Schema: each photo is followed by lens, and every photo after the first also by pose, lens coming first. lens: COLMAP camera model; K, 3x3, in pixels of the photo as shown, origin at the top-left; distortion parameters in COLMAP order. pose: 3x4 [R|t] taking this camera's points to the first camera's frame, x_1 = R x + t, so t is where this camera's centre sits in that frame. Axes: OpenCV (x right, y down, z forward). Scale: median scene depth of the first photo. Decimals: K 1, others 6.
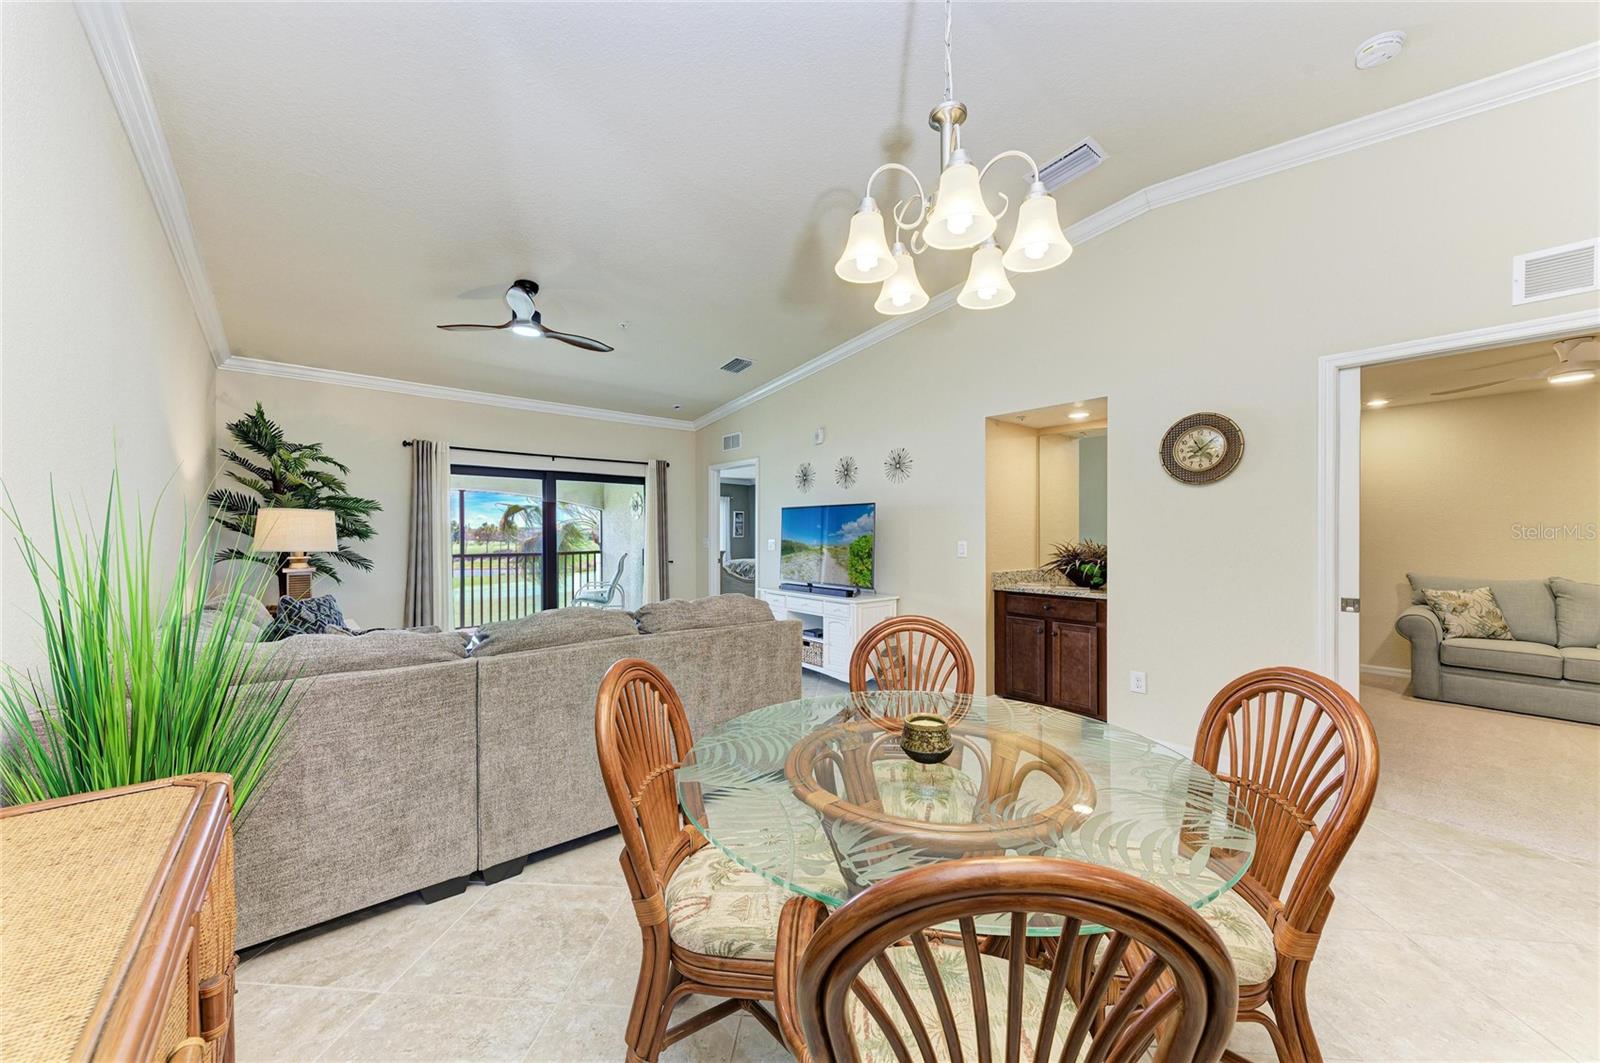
lens RADIAL K [[578.2, 0, 806.8], [0, 578.2, 535.6], [0, 0, 1]] dist [0.013006, -0.000390]
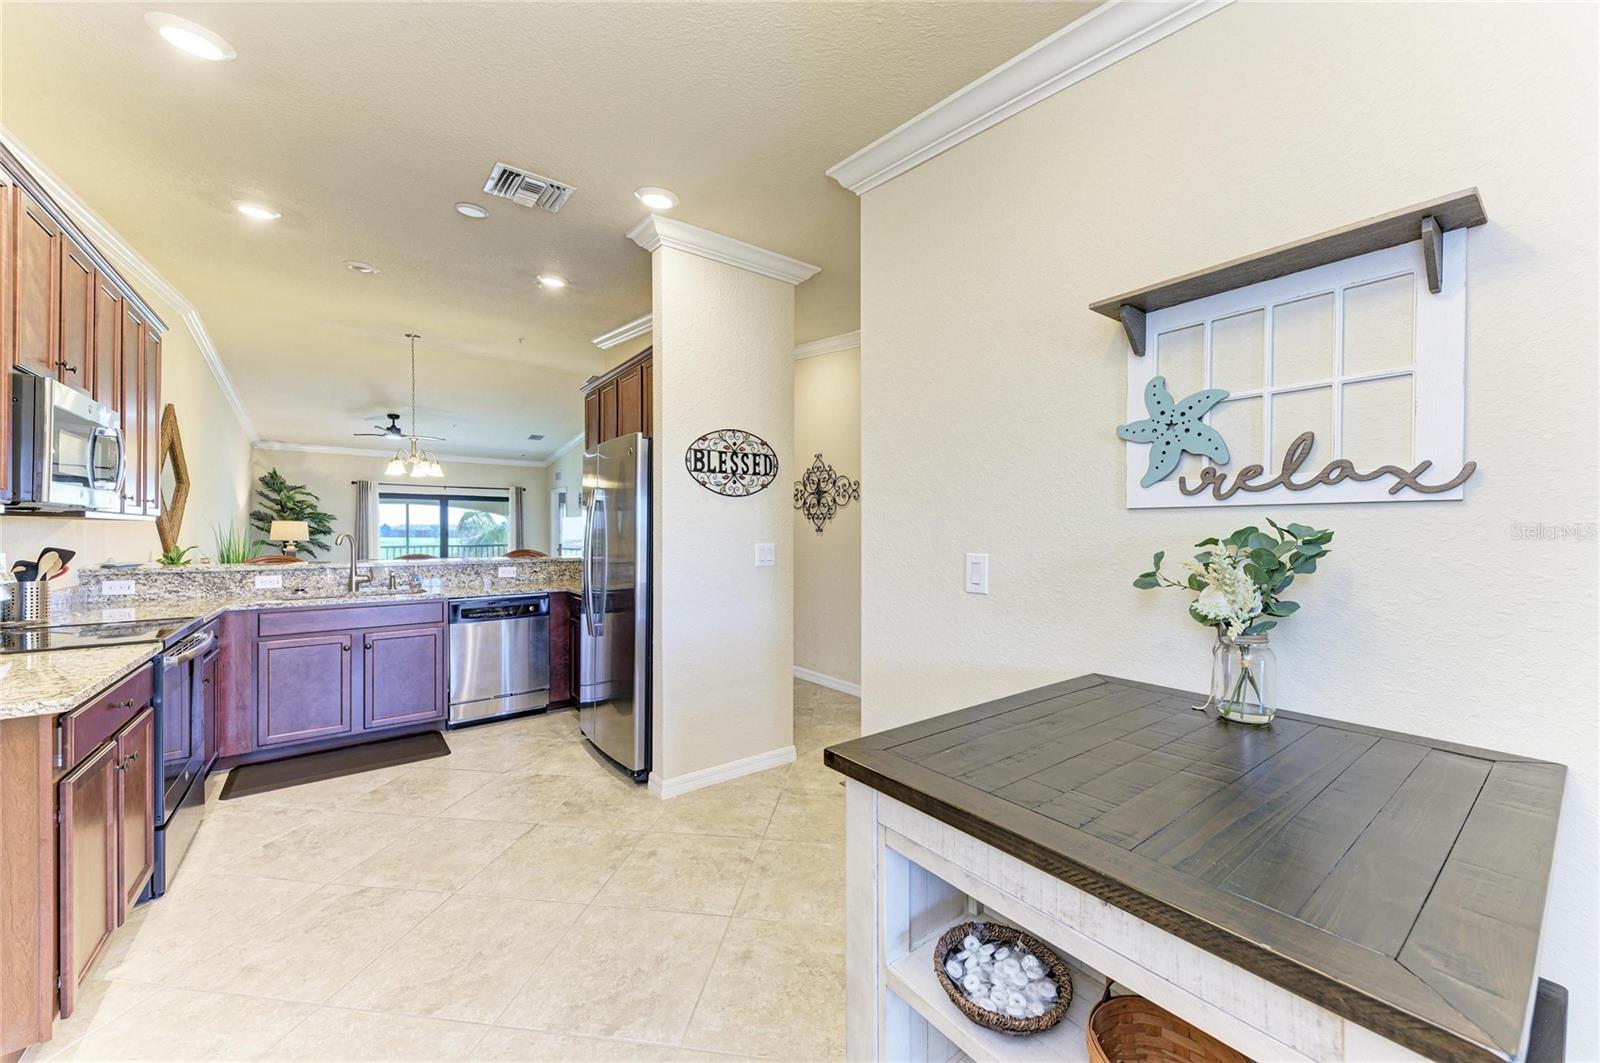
lens RADIAL K [[610.7, 0, 805.8], [0, 610.7, 533.6], [0, 0, 1]] dist [0.035605, -0.008772]
pose [[0.998066, 0.001557, -0.062143, 0.947556], [-0.001619, 0.999998, -0.000946, 0.000450], [0.062141, 0.001045, 0.998067, -0.951721]]
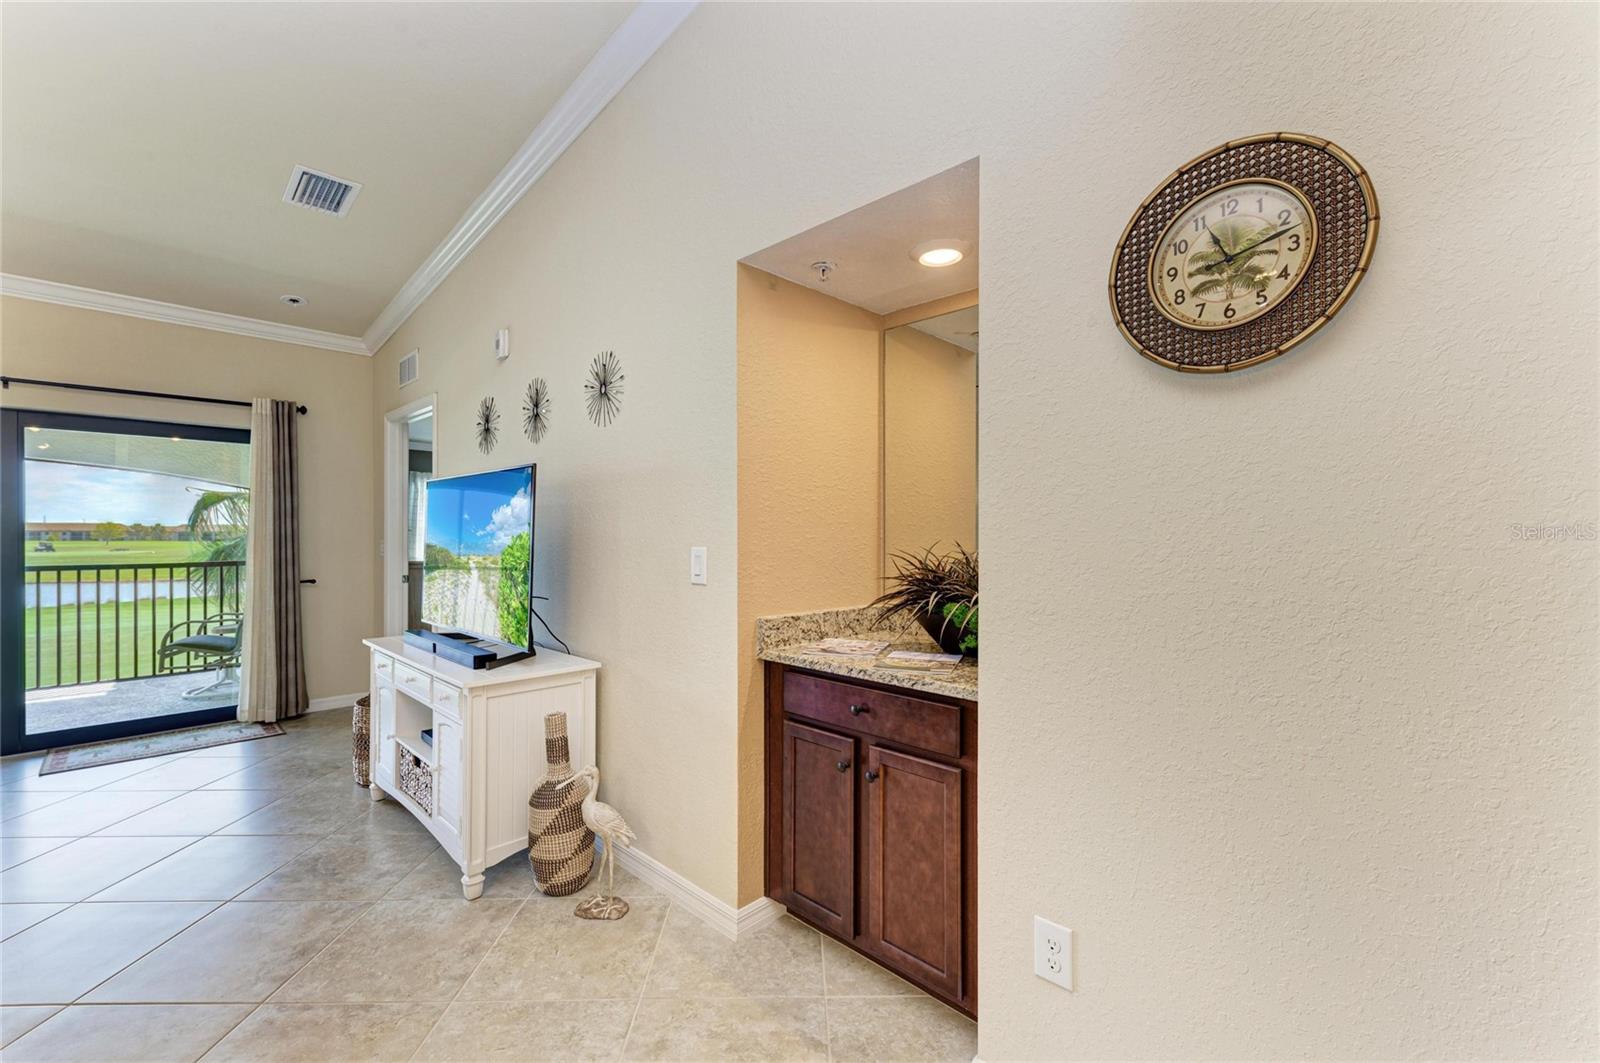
lens RADIAL K [[668.2, 0, 805.5], [0, 668.2, 535.8], [0, 0, 1]] dist [0.028117, -0.011117]
pose [[0.995244, 0.000753, 0.097415, 0.274605], [-0.000747, 1.000000, -0.000105, 0.000363], [-0.097415, 0.000032, 0.995244, 0.438149]]
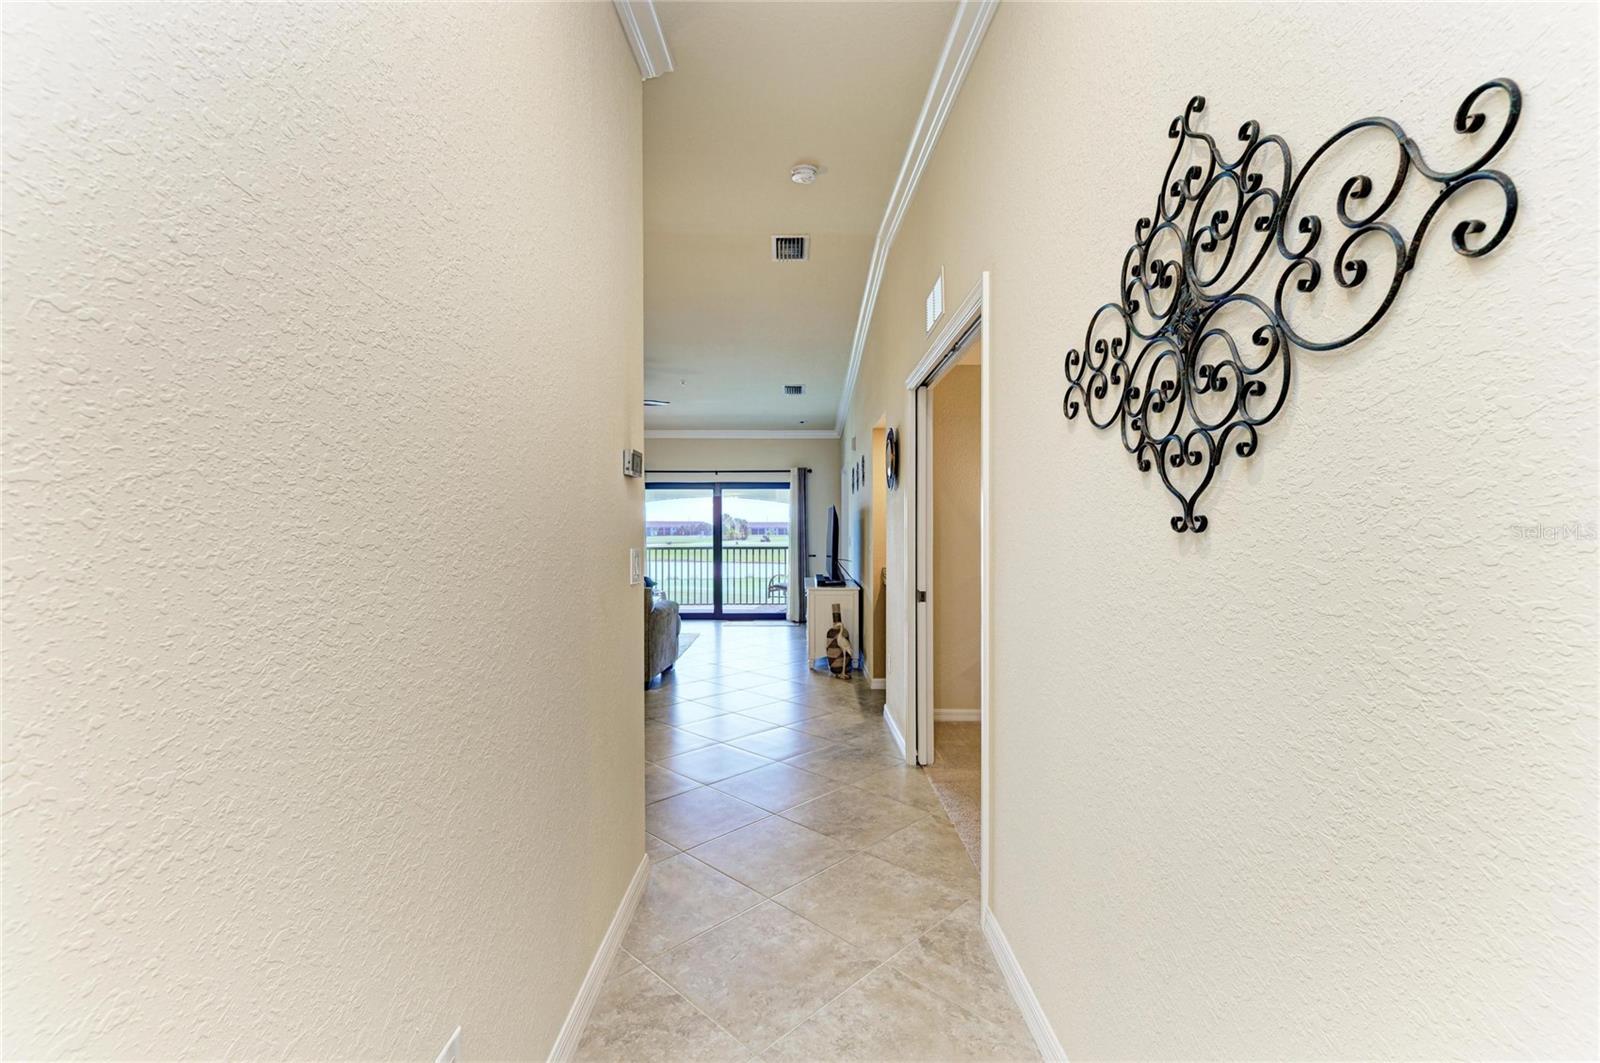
lens RADIAL K [[704.1, 0, 800.0], [0, 704.1, 531.5], [0, 0, 1]] dist [0.000358, 0.000018]
pose [[0.766164, 0.000862, -0.642645, 0.954081], [-0.000309, 0.999999, 0.000973, -0.004023], [0.642645, -0.000547, 0.766164, -0.120641]]
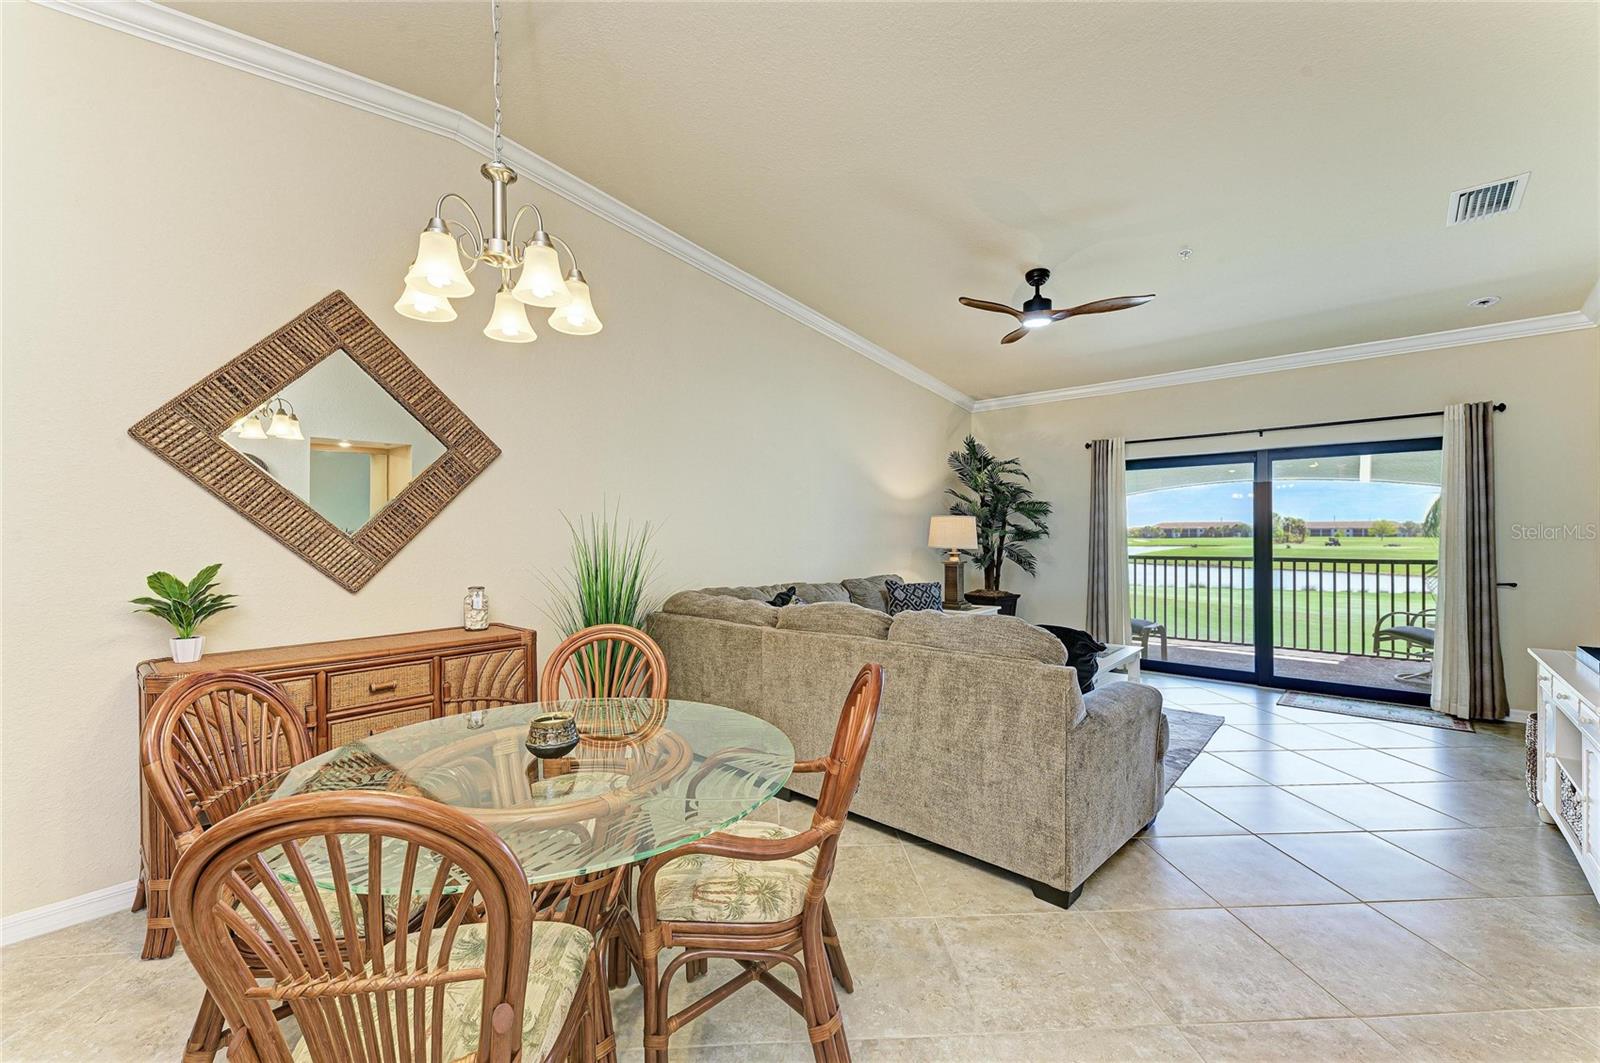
lens RADIAL K [[649.8, 0, 799.5], [0, 649.8, 533.6], [0, 0, 1]] dist [0.030012, -0.011028]
pose [[0.144856, 0.001366, -0.989452, 0.424668], [0.000654, 0.999999, 0.001476, -0.006039], [0.989453, -0.000861, 0.144854, 0.373820]]
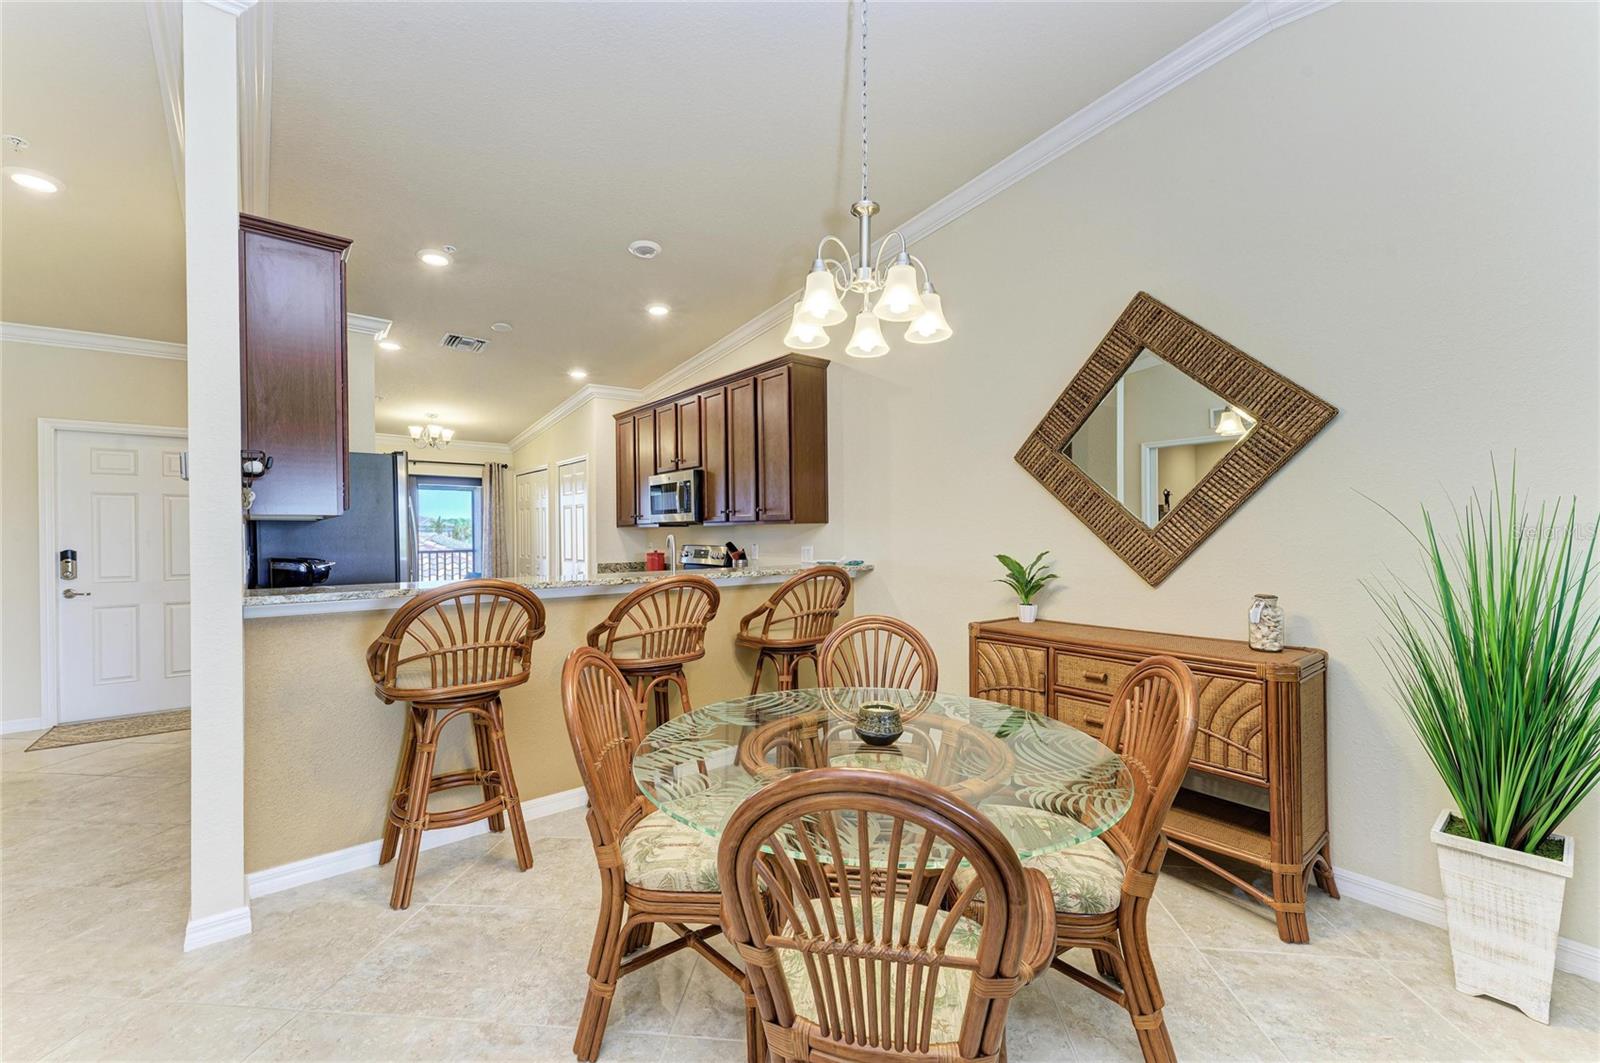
lens RADIAL K [[655.4, 0, 792.3], [0, 655.4, 533.5], [0, 0, 1]] dist [0.014394, -0.000082]
pose [[-0.999502, 0.007726, 0.030597, 0.091477], [0.007897, 0.999954, 0.005458, -0.005838], [-0.030553, 0.005697, -0.999517, 0.664721]]
